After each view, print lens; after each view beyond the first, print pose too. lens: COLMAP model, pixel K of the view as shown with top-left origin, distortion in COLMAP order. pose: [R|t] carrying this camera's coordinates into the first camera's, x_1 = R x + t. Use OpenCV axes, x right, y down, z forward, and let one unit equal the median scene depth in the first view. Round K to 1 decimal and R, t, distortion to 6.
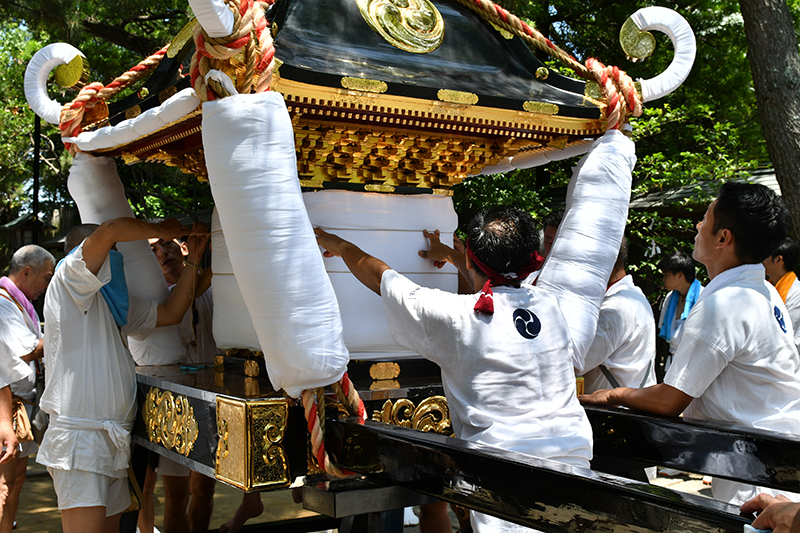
lens RADIAL K [[957.7, 0, 400.0], [0, 957.7, 266.5], [0, 0, 1]] dist [0.000461, 0.007839]
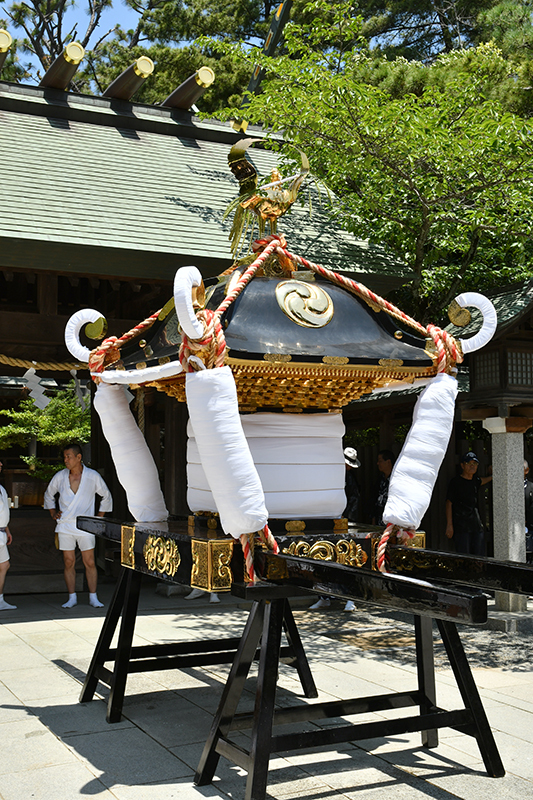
lens RADIAL K [[997.5, 0, 266.5], [0, 997.5, 400.0], [0, 0, 1]] dist [0.013791, 0.004275]
pose [[0.995188, -0.000525, -0.097978, 0.097869], [-0.002579, 0.999499, -0.031550, -0.046386], [0.097945, 0.031651, 0.994688, -0.646836]]
